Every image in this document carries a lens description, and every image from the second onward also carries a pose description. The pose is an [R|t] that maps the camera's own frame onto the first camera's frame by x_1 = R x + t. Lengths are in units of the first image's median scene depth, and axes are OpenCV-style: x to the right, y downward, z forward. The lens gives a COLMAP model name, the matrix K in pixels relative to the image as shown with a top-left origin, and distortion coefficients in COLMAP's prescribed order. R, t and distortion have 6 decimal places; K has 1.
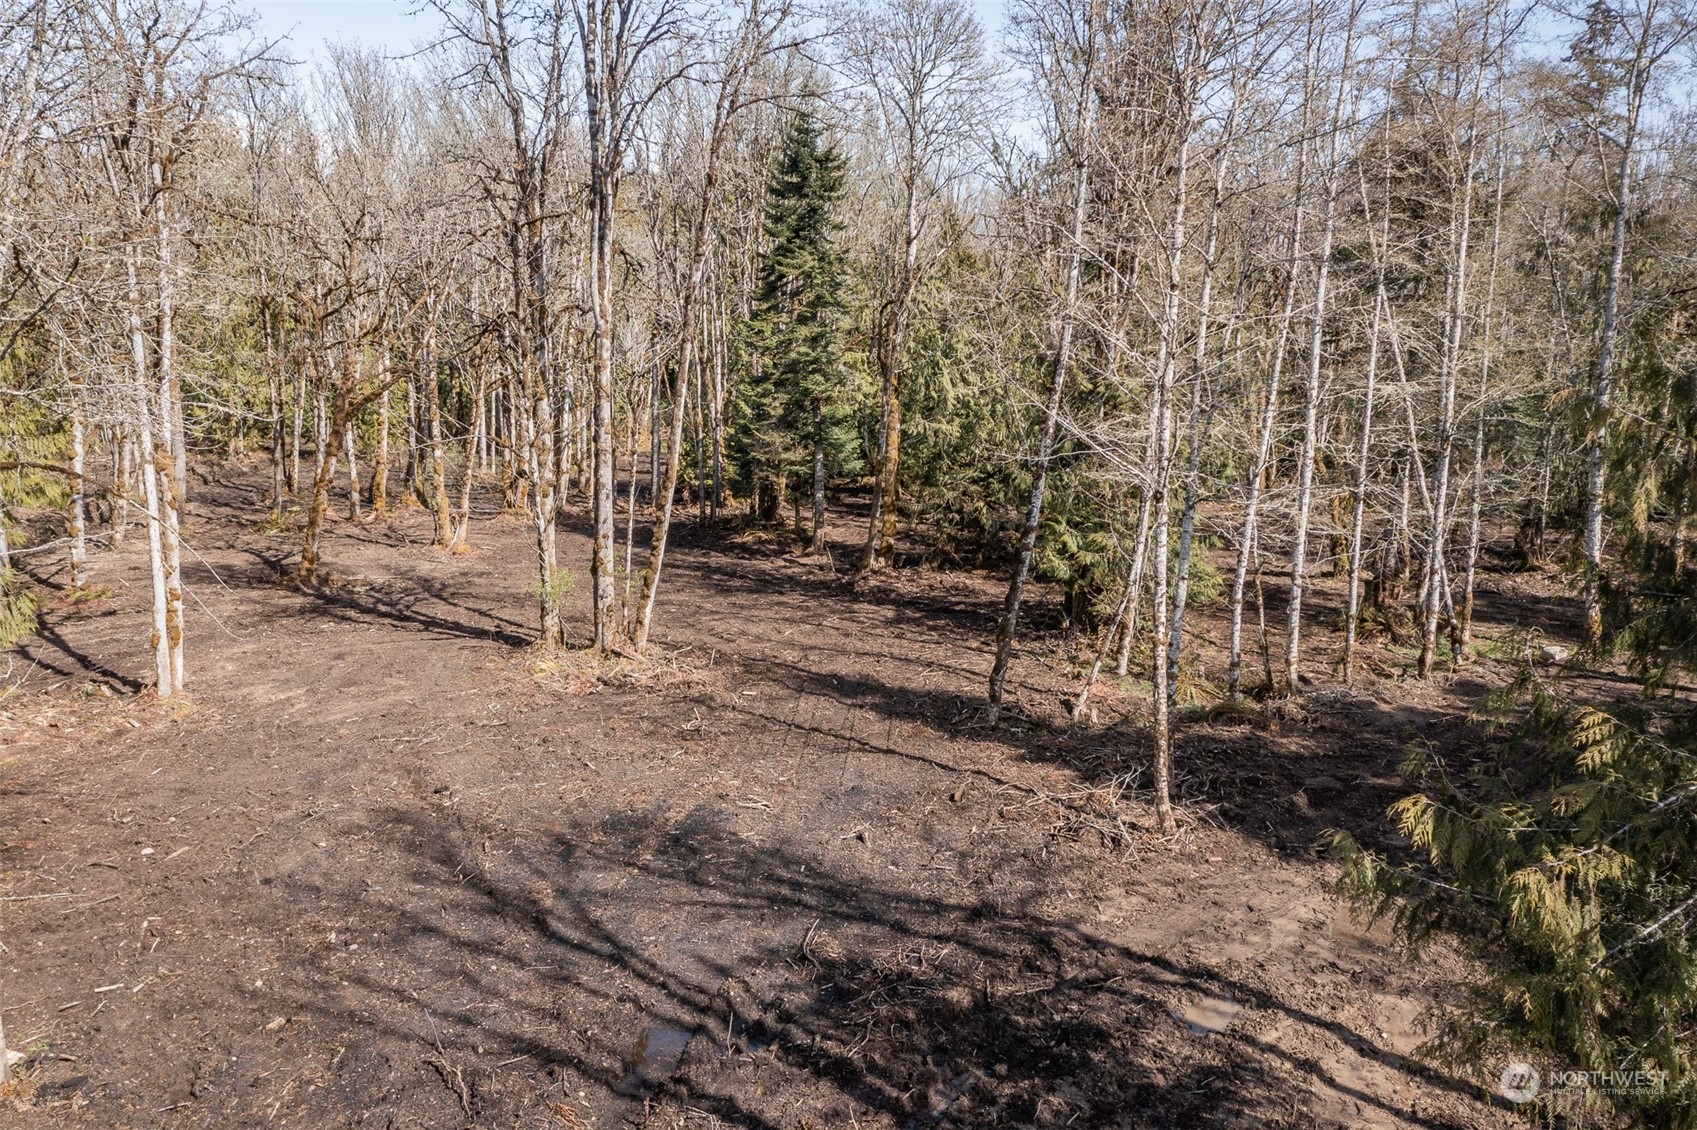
lens RADIAL K [[1359.7, 0, 856.0], [0, 1359.7, 561.7], [0, 0, 1]] dist [0.000640, 0.001459]
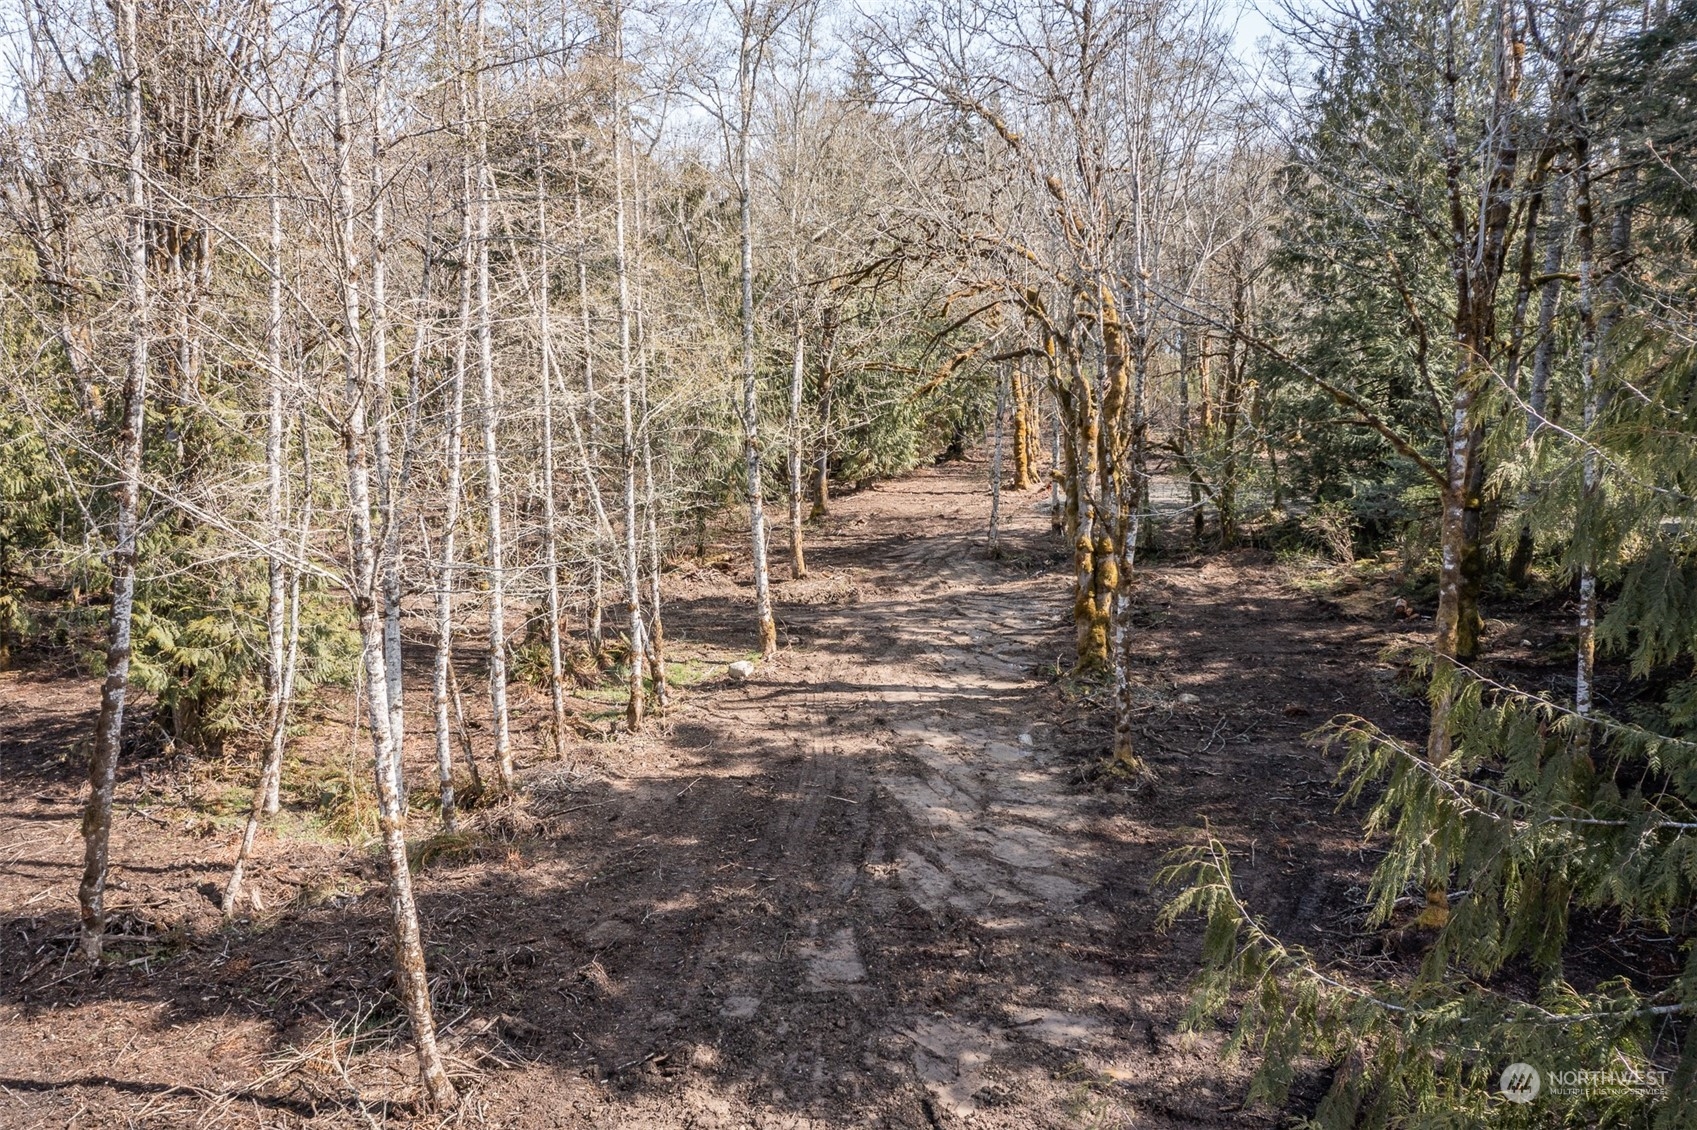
lens RADIAL K [[1359.7, 0, 856.0], [0, 1359.7, 561.7], [0, 0, 1]] dist [0.000640, 0.001459]
pose [[0.779226, -0.128353, 0.613459, 0.009724], [0.125446, 0.990939, 0.047989, -0.047131], [-0.614060, 0.039562, 0.788267, 0.239469]]
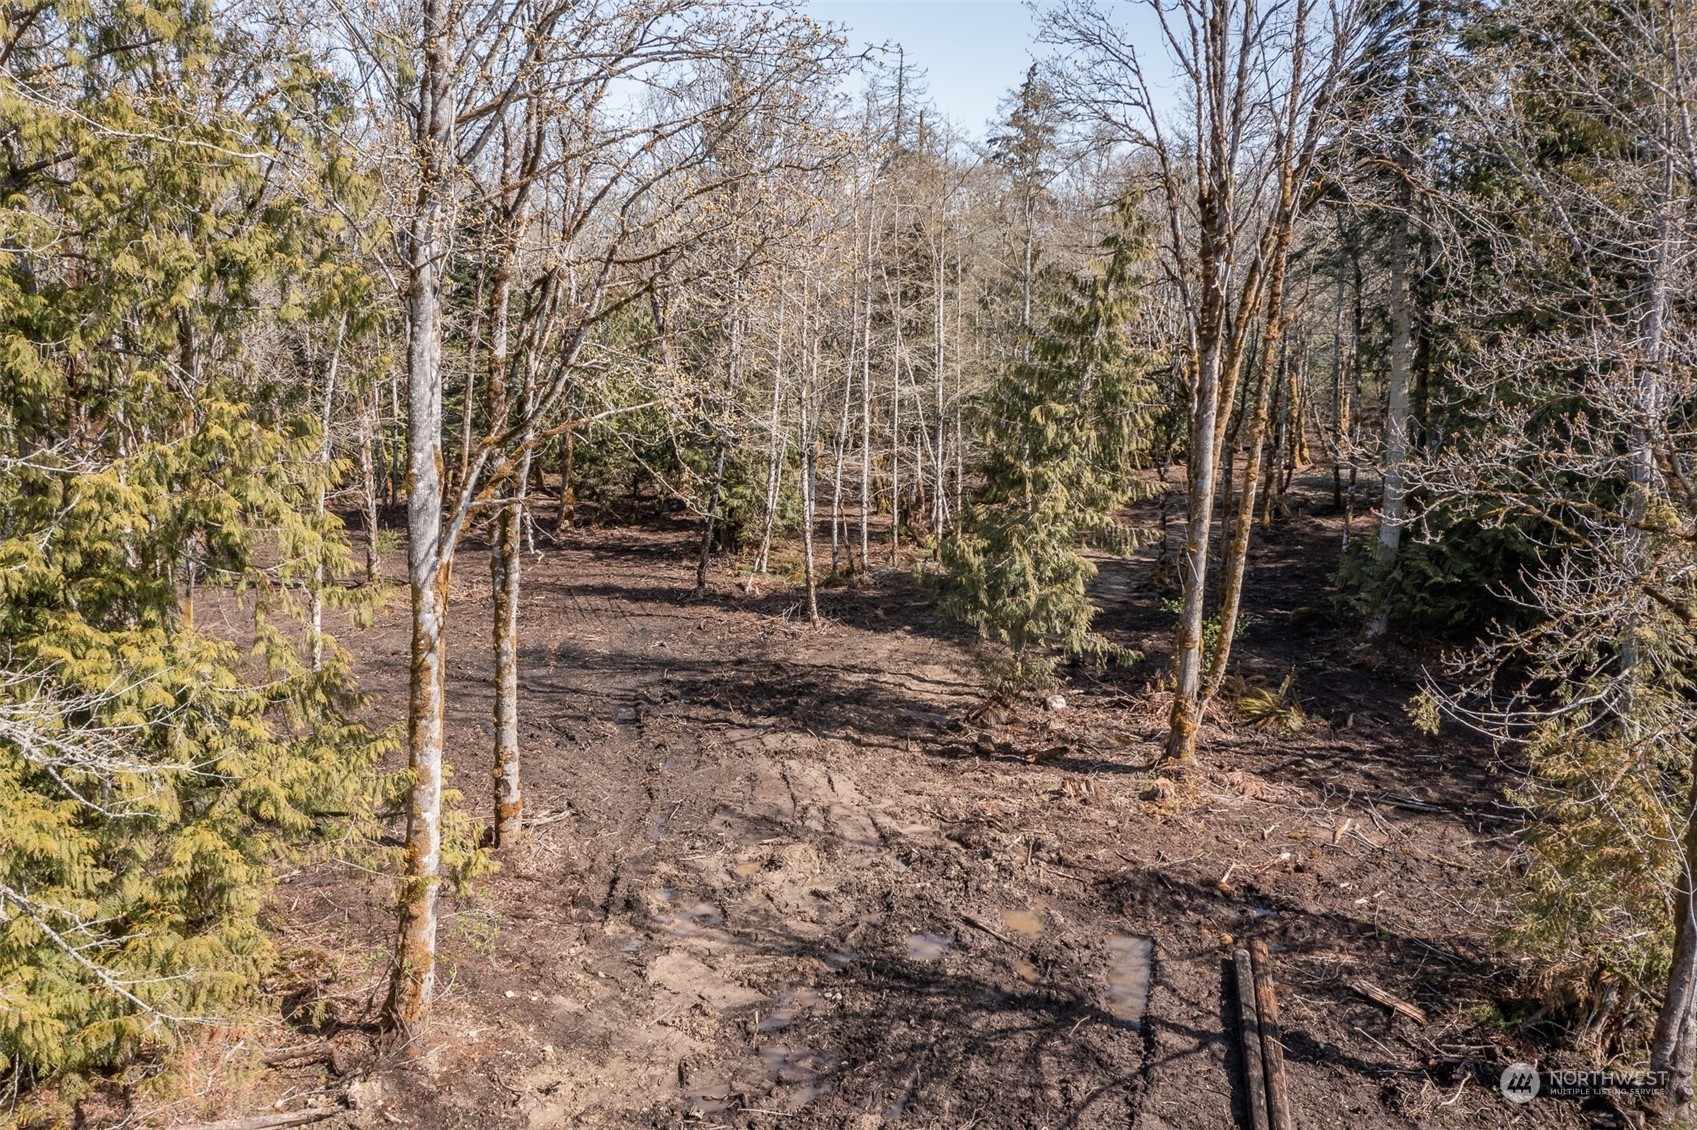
lens RADIAL K [[1342.1, 0, 848.5], [0, 1342.1, 565.0], [0, 0, 1]] dist [-0.006320, -0.001609]
pose [[0.943719, -0.071963, 0.322824, -0.231090], [0.068167, 0.997407, 0.023066, 0.046024], [-0.323647, 0.000238, 0.946178, -0.557276]]
